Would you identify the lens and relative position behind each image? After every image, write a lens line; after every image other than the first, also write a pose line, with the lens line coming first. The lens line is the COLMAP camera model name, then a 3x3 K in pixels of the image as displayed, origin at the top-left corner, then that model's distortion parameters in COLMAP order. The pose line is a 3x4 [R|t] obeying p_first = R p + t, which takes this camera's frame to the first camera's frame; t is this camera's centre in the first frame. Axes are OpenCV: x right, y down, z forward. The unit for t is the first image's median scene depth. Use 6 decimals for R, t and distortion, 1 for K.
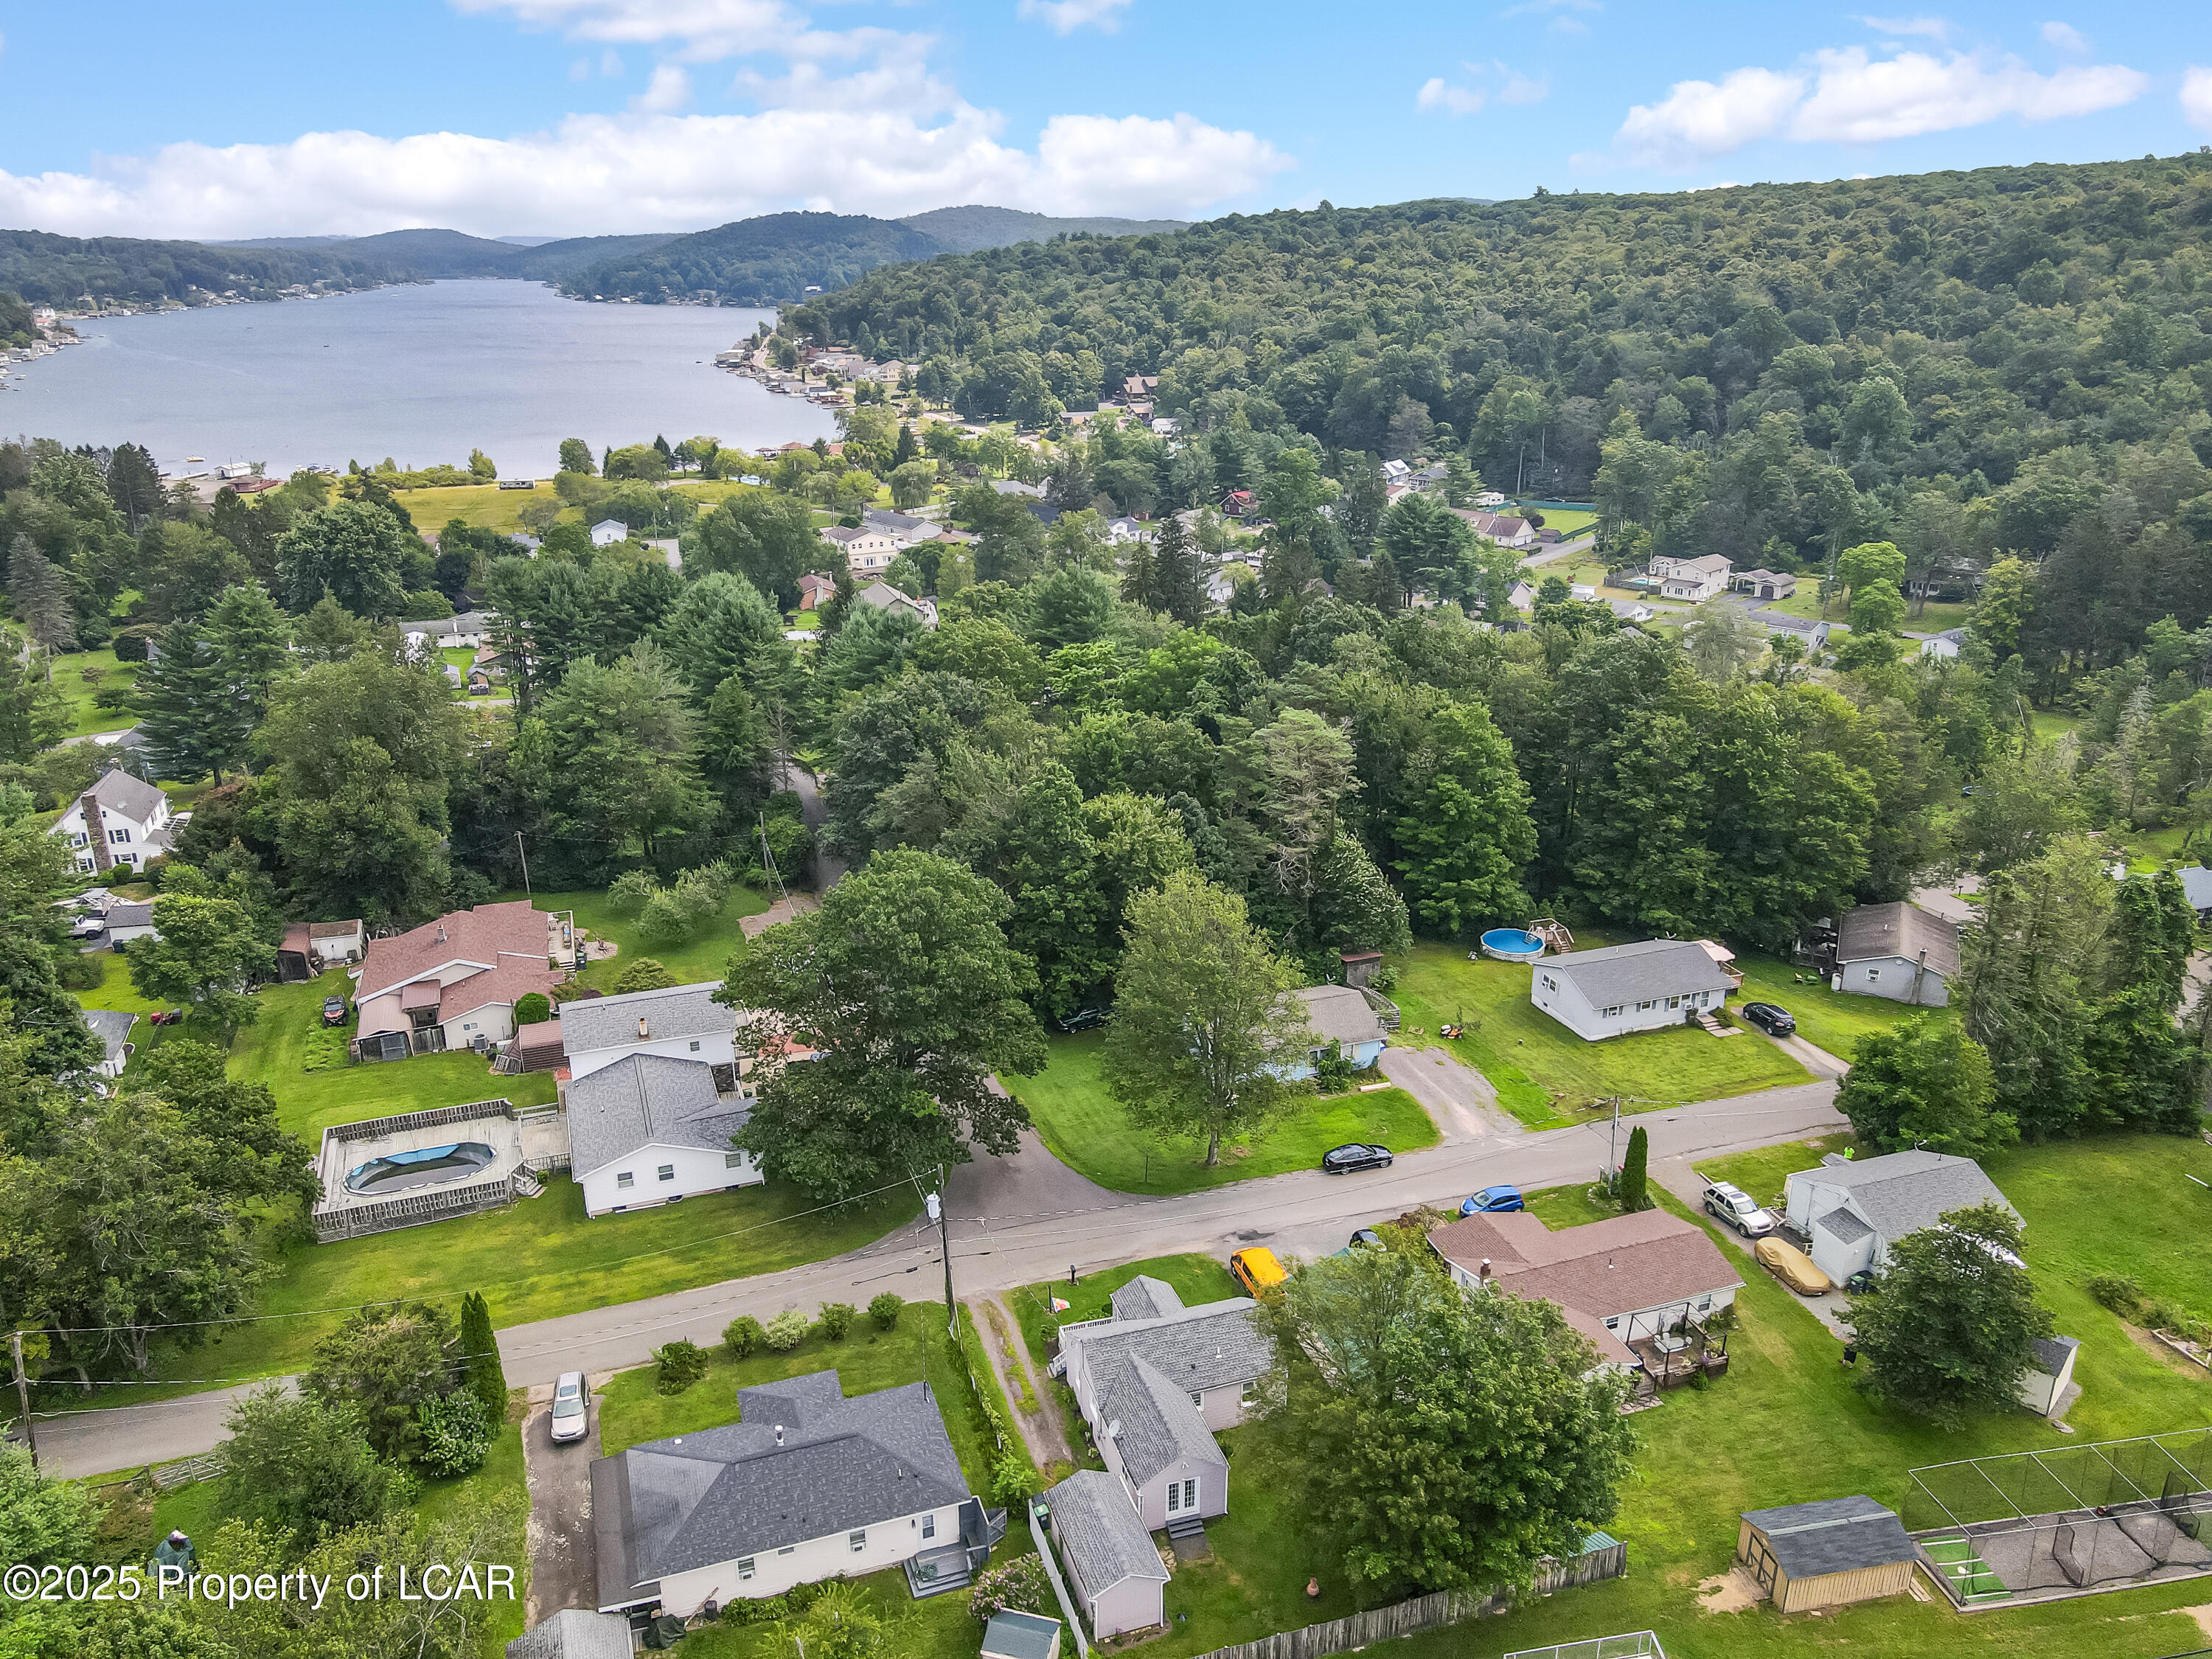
lens RADIAL K [[1646.6, 0, 1101.5], [0, 1646.6, 839.3], [0, 0, 1]] dist [-0.005103, 0.040305]
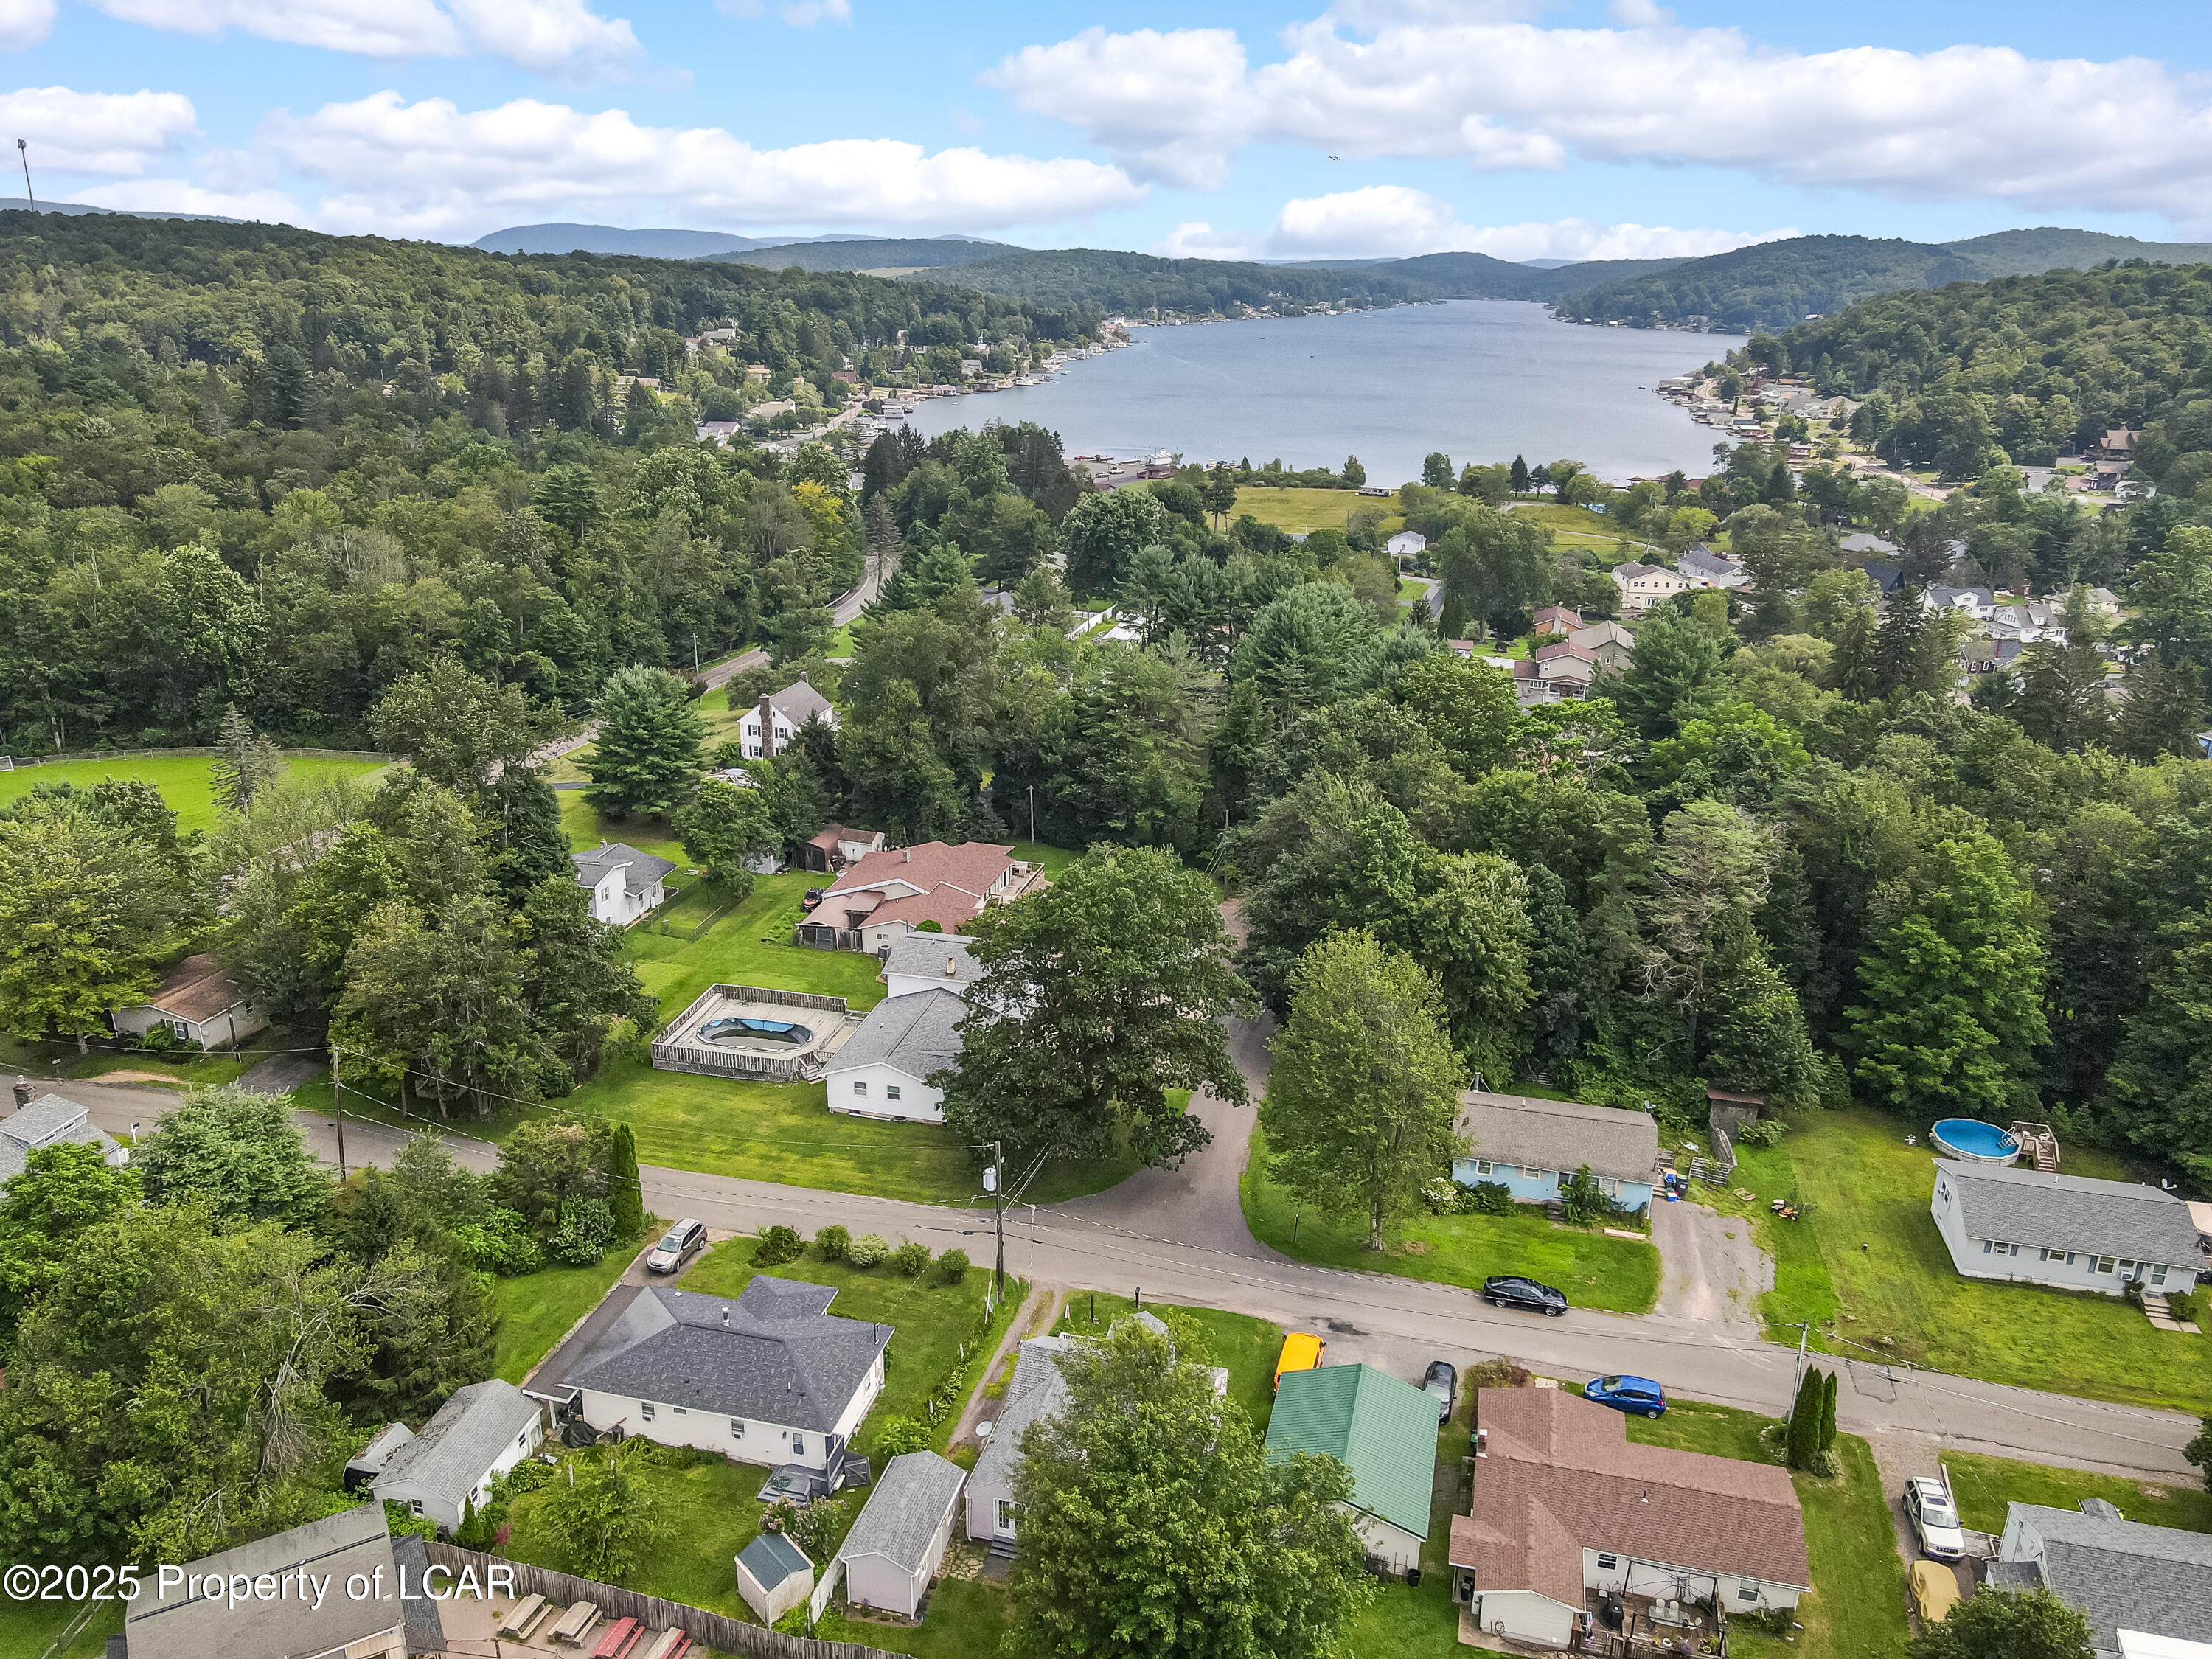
lens RADIAL K [[1646.6, 0, 1101.5], [0, 1646.6, 839.3], [0, 0, 1]] dist [-0.005103, 0.040305]
pose [[0.833736, 0.195557, -0.516373, 0.316439], [-0.202140, 0.978361, 0.044141, -0.033544], [0.513832, 0.067578, 0.855225, 0.090319]]
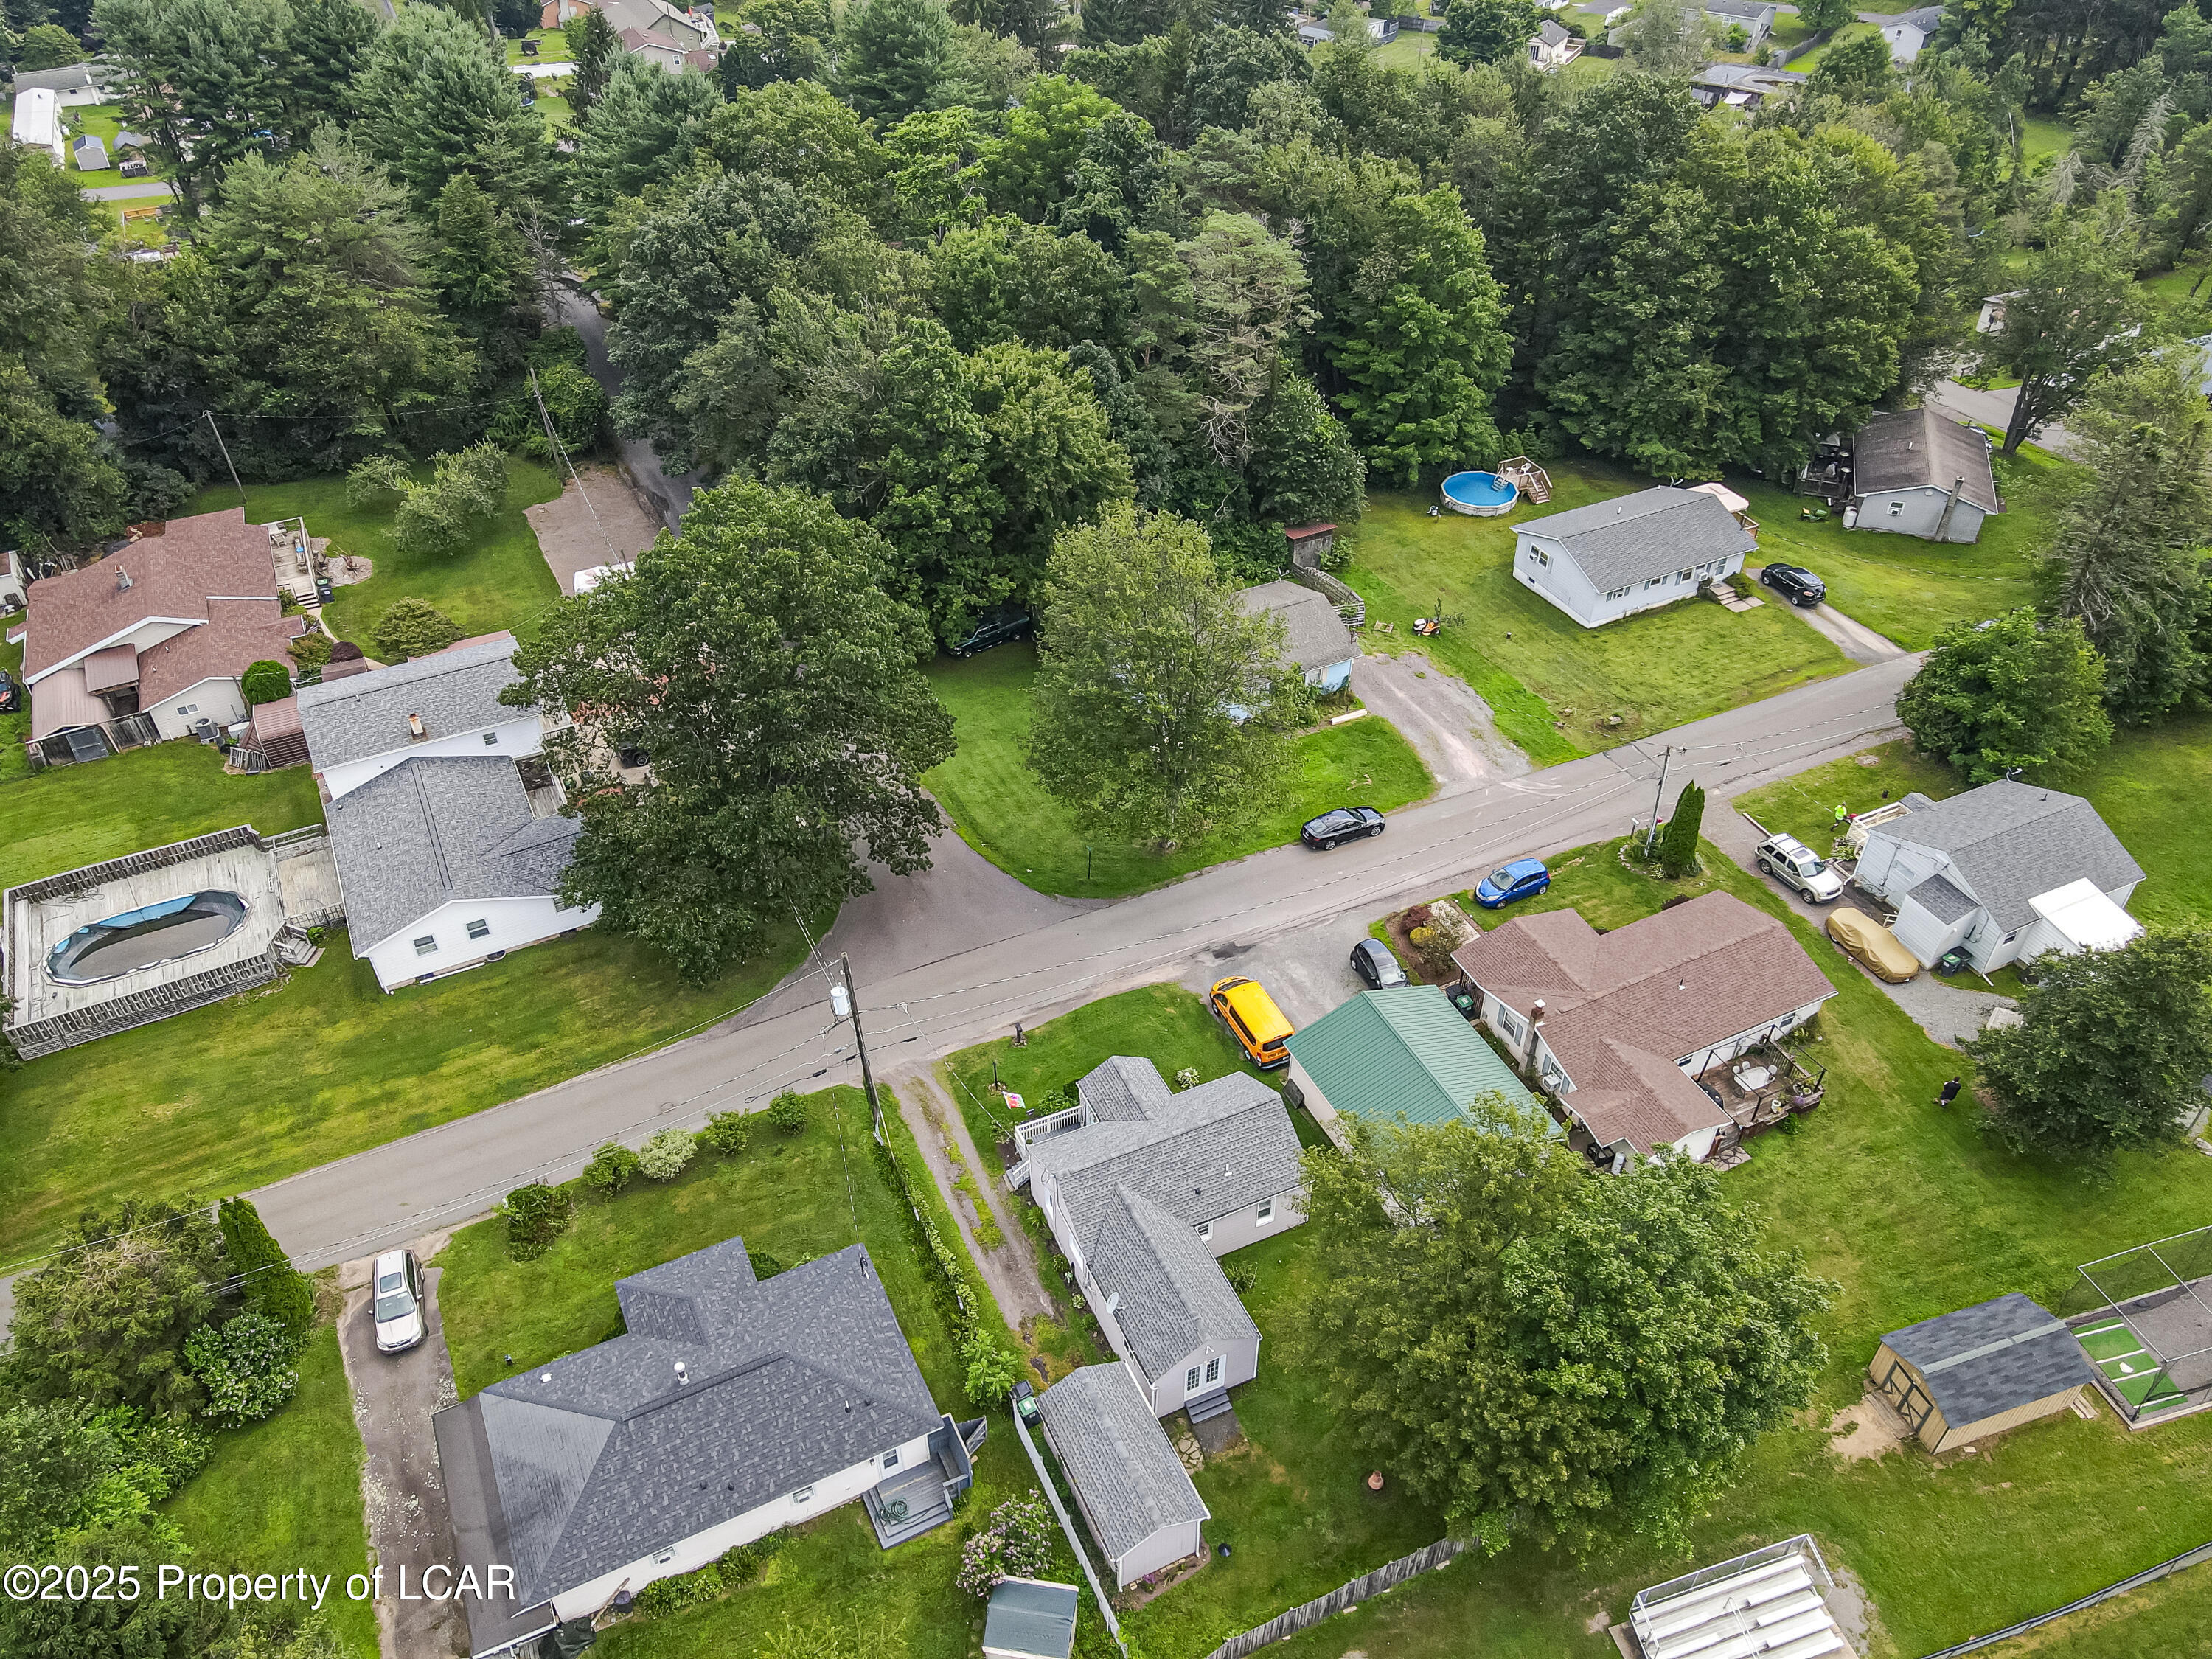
lens RADIAL K [[1646.1, 0, 1101.8], [0, 1646.1, 828.4], [0, 0, 1]] dist [-0.003933, 0.038922]
pose [[0.993113, -0.078331, 0.087131, -0.029248], [0.044864, 0.941219, 0.334803, -0.071669], [-0.108235, -0.328588, 0.938251, 0.206232]]
